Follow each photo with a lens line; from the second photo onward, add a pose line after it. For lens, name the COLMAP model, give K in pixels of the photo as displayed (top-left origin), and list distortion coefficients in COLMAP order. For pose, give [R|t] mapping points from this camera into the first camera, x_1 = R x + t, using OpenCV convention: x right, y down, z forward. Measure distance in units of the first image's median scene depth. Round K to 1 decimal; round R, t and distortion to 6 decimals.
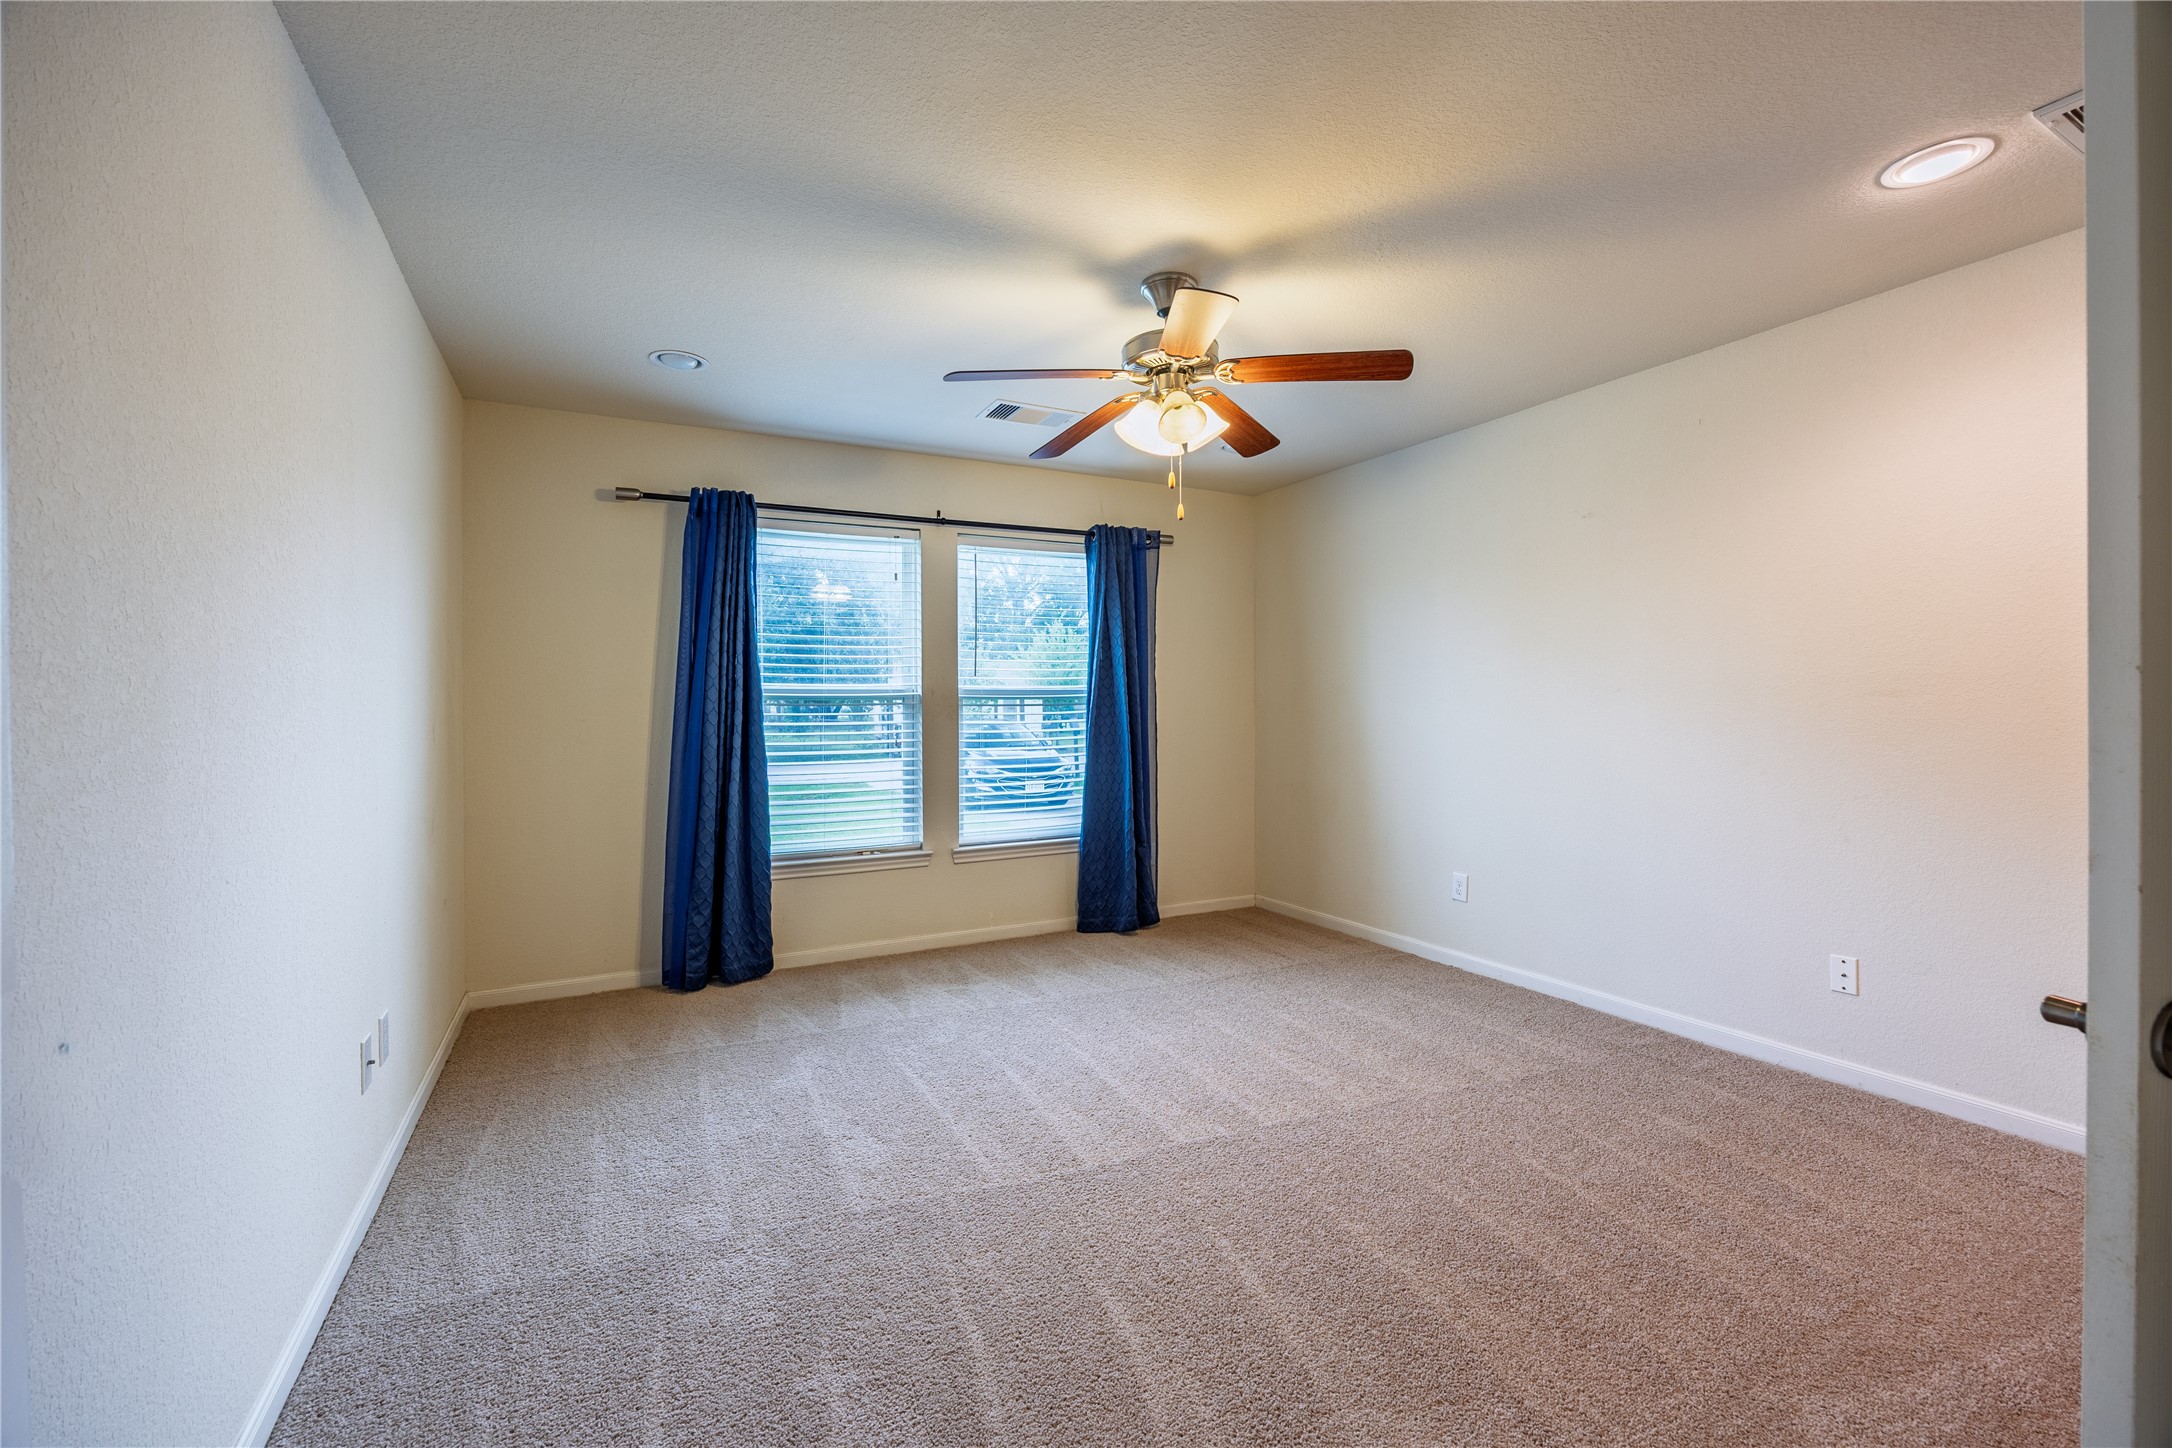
lens RADIAL K [[915.9, 0, 1091.1], [0, 915.9, 711.8], [0, 0, 1]] dist [0.000127, 0.000015]
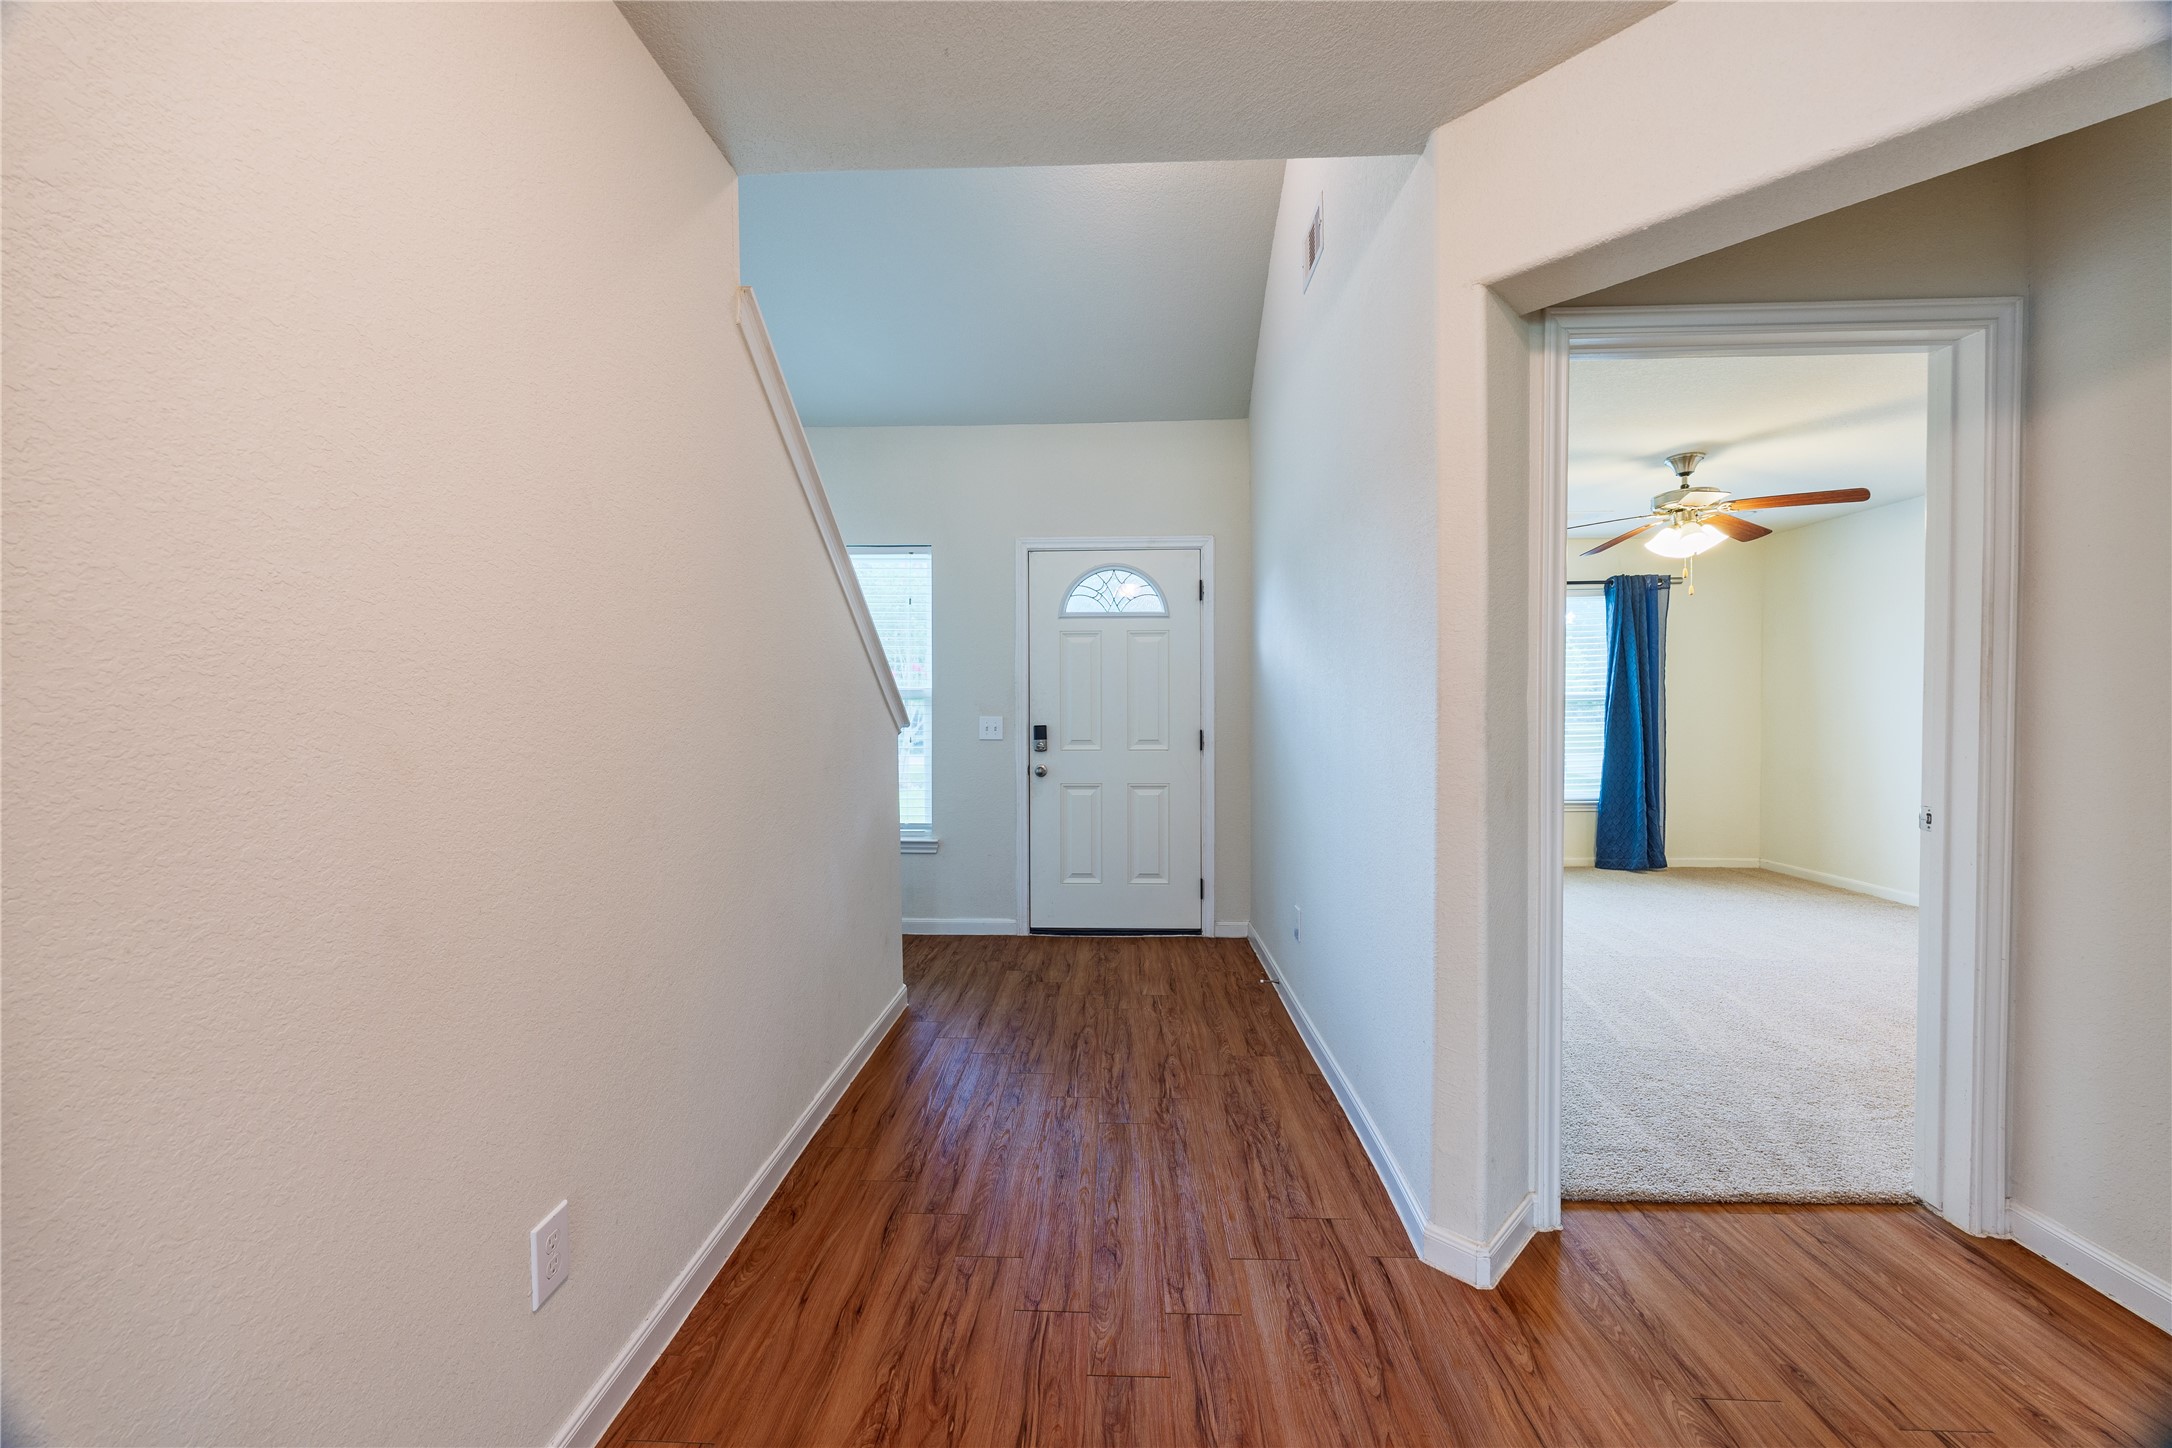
lens RADIAL K [[827.8, 0, 1079.4], [0, 827.8, 717.0], [0, 0, 1]] dist [-0.001101, 0.000017]
pose [[0.860985, 0.009808, -0.508536, -0.053761], [-0.005556, 0.999936, 0.009879, 0.001805], [0.508601, -0.005680, 0.860984, -0.496252]]
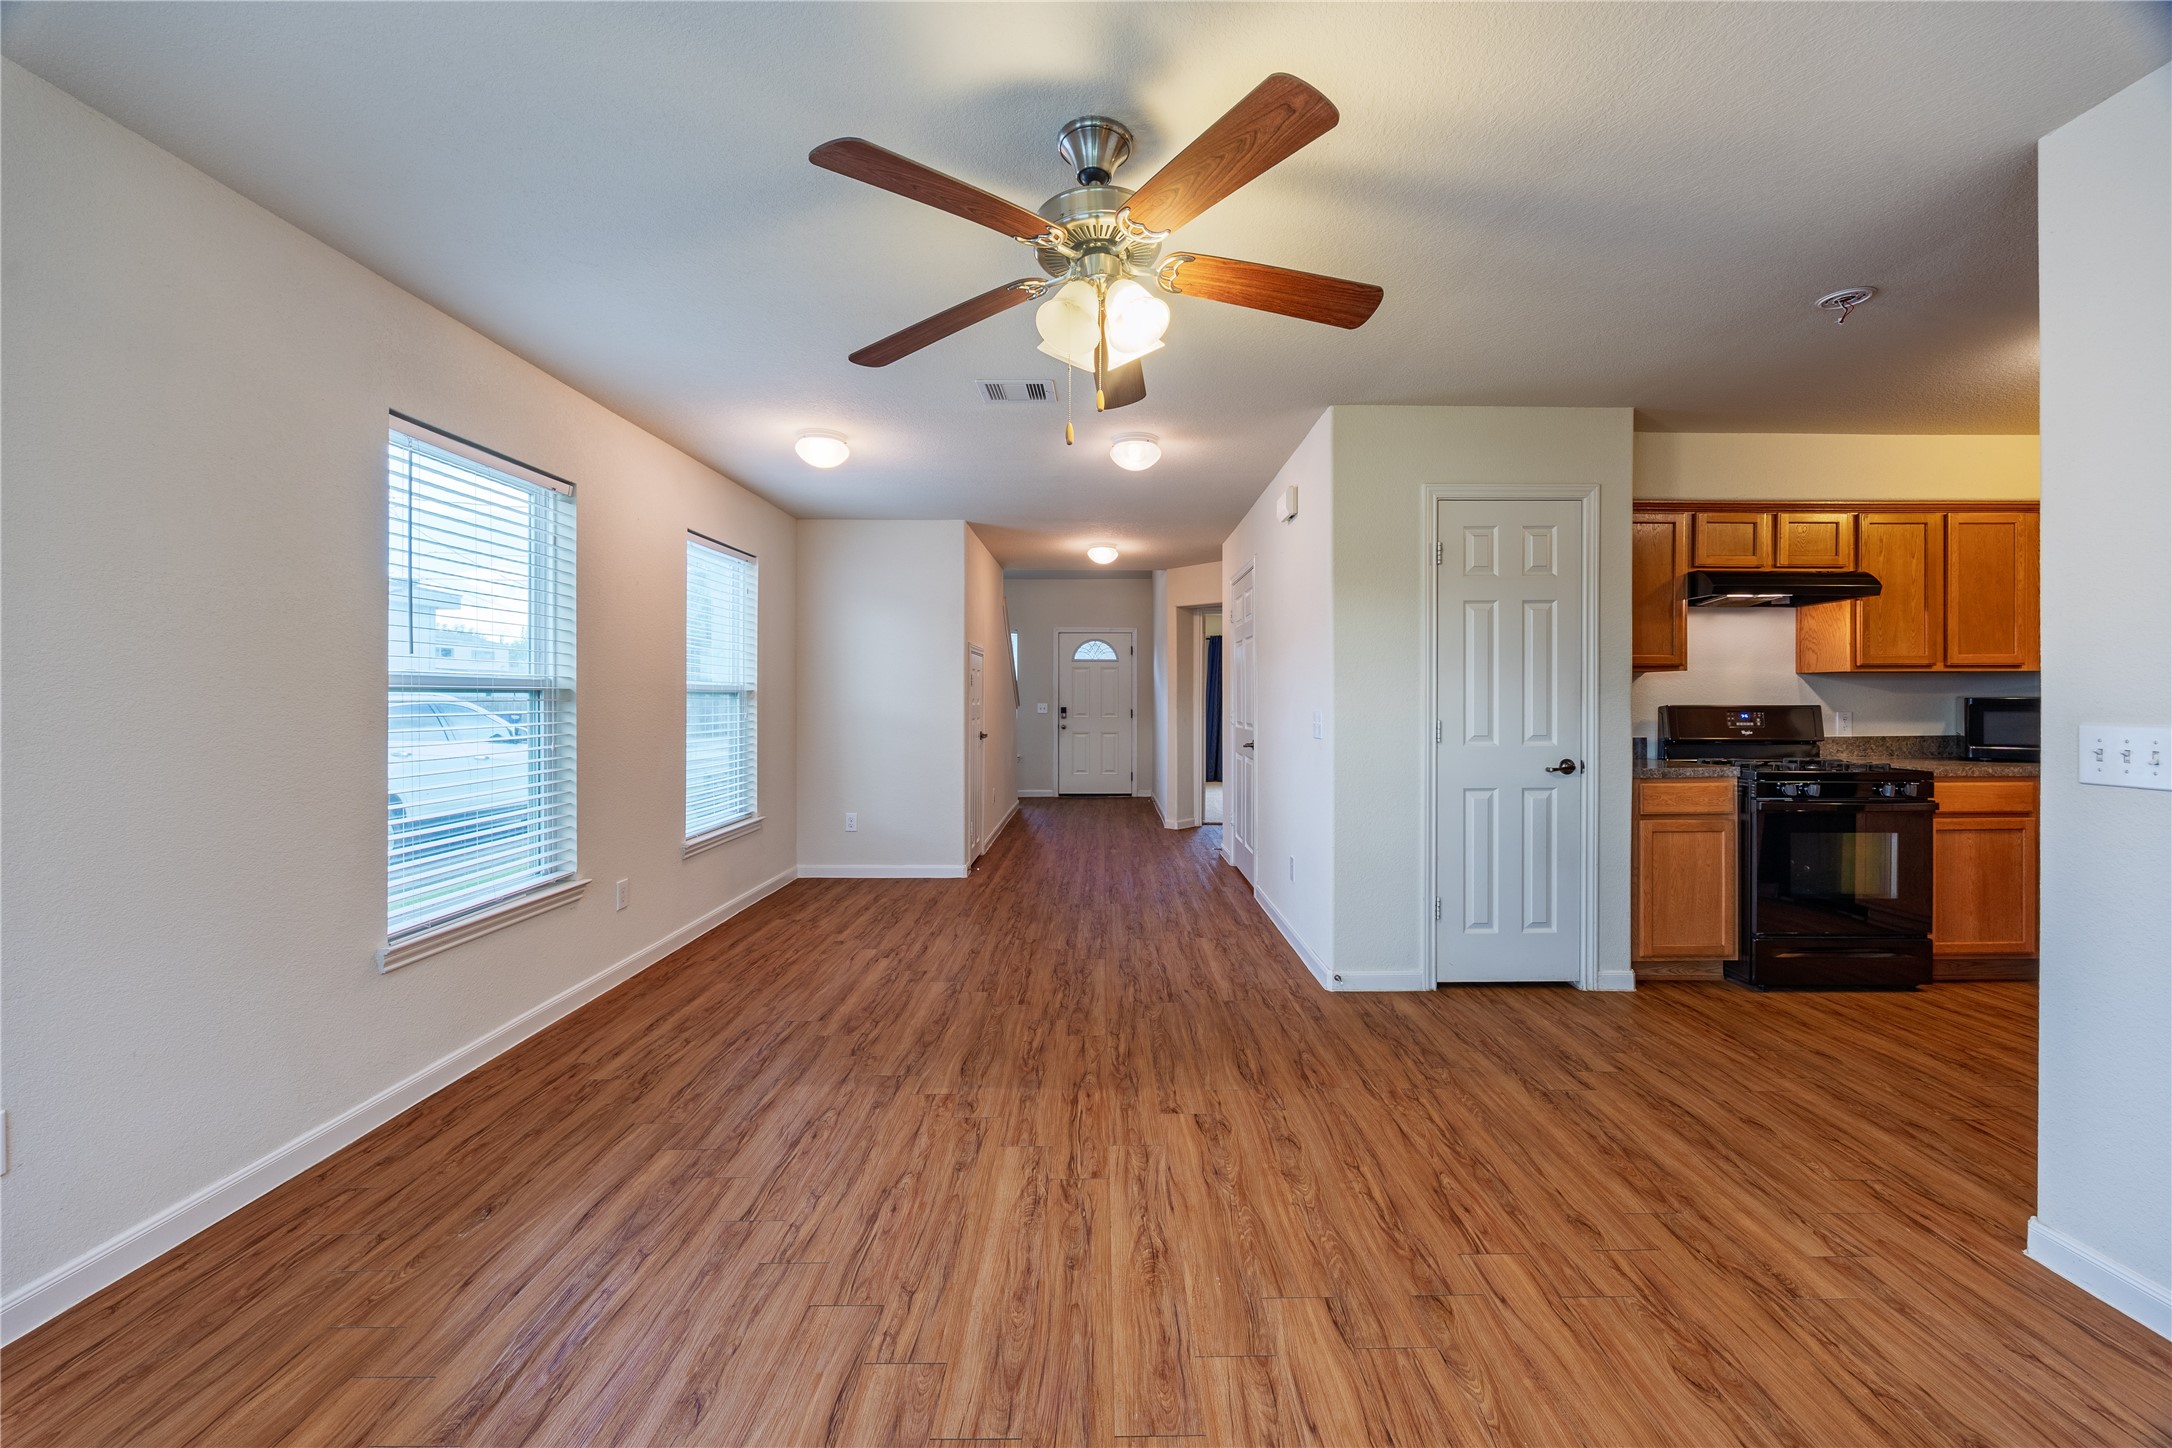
lens RADIAL K [[847.4, 0, 1123.8], [0, 847.4, 699.5], [0, 0, 1]] dist [-0.001796, -0.000007]
pose [[0.895695, 0.006238, -0.444626, 0.563122], [-0.008624, 0.999957, -0.003345, 0.005982], [0.444586, 0.006830, 0.895710, -1.632328]]
